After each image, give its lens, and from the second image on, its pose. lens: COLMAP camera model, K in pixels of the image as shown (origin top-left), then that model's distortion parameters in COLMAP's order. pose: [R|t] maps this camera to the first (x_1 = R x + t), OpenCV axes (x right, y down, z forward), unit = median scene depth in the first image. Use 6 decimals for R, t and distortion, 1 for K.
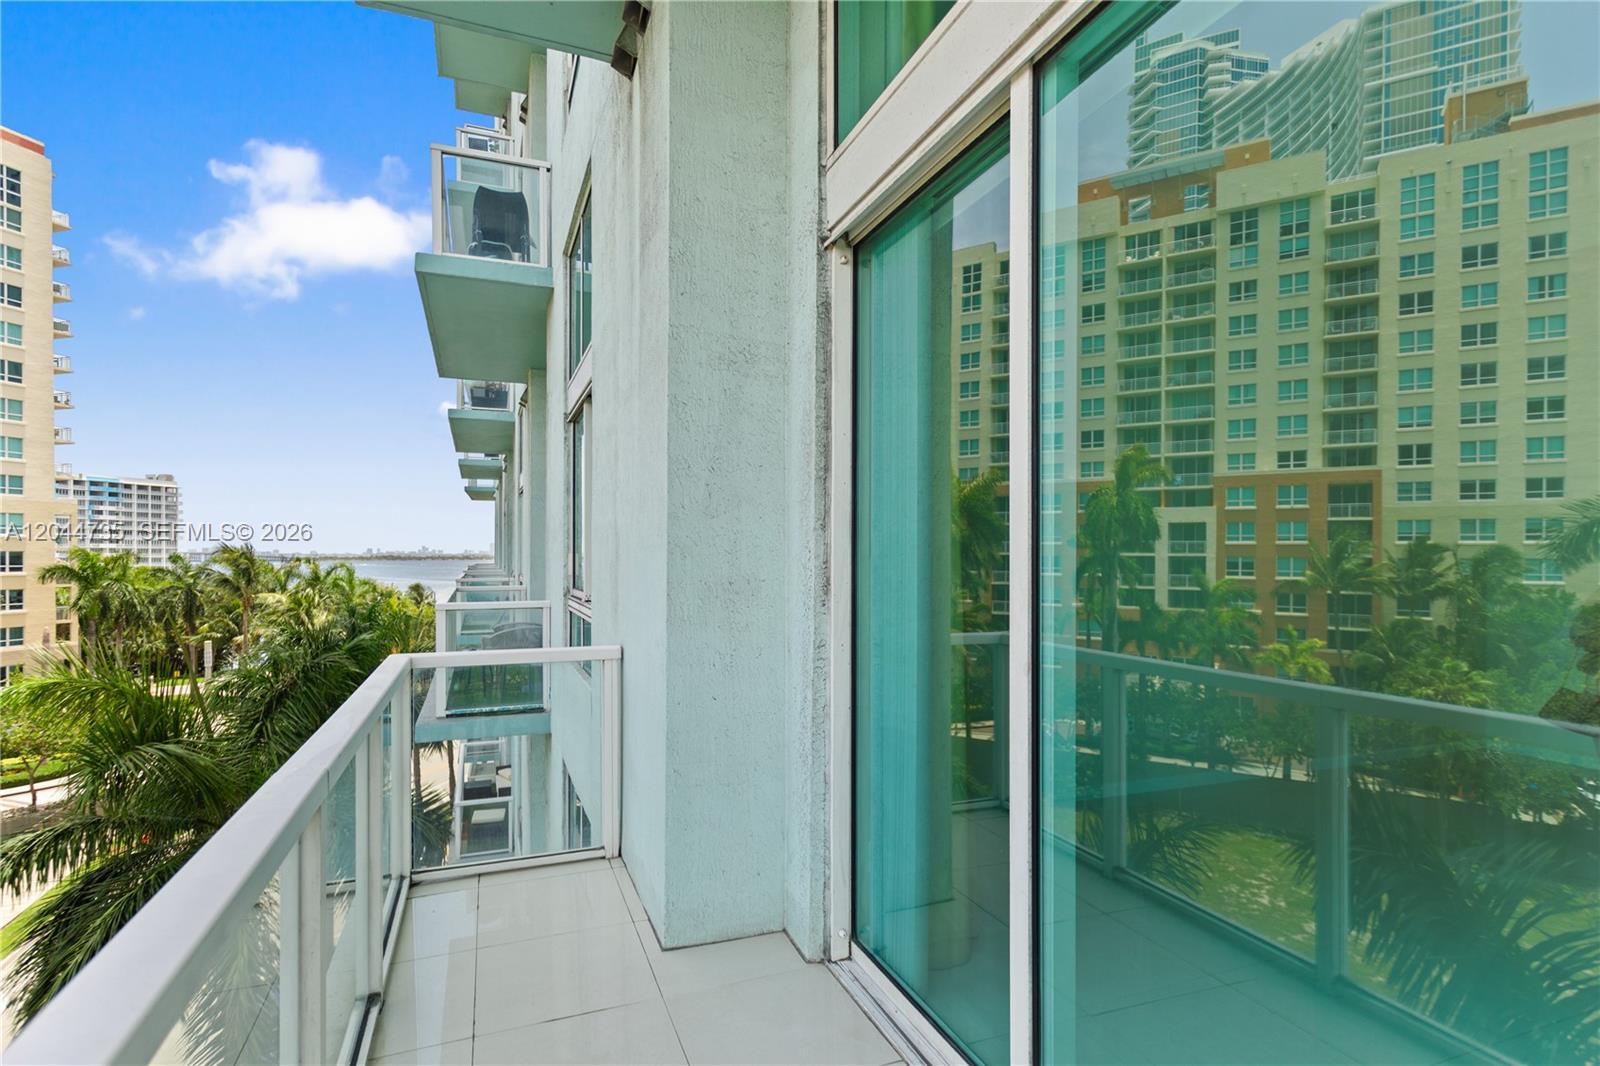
lens RADIAL K [[811.1, 0, 809.5], [0, 811.1, 547.9], [0, 0, 1]] dist [-0.001626, 0.000207]
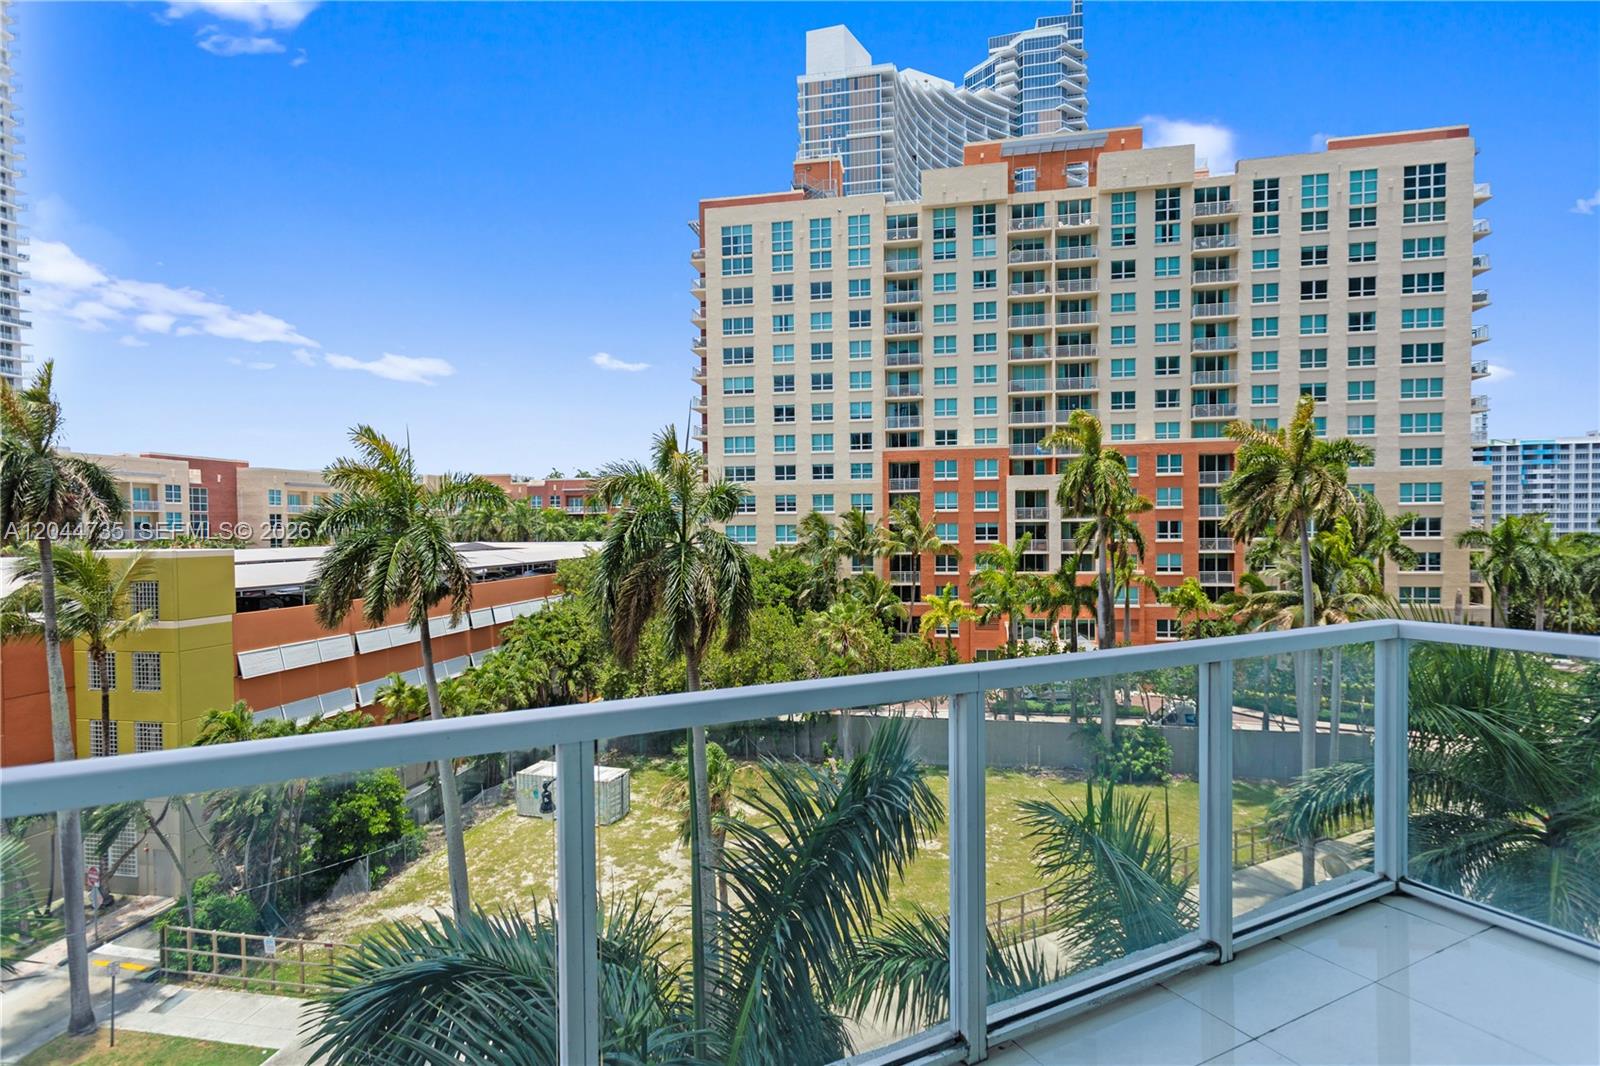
lens RADIAL K [[811.1, 0, 800.5], [0, 811.1, 532.4], [0, 0, 1]] dist [-0.001626, 0.000207]
pose [[0.932856, -0.022591, 0.359541, -0.235919], [0.017015, 0.999681, 0.018665, -0.001562], [-0.359848, -0.011294, 0.932943, 0.157739]]
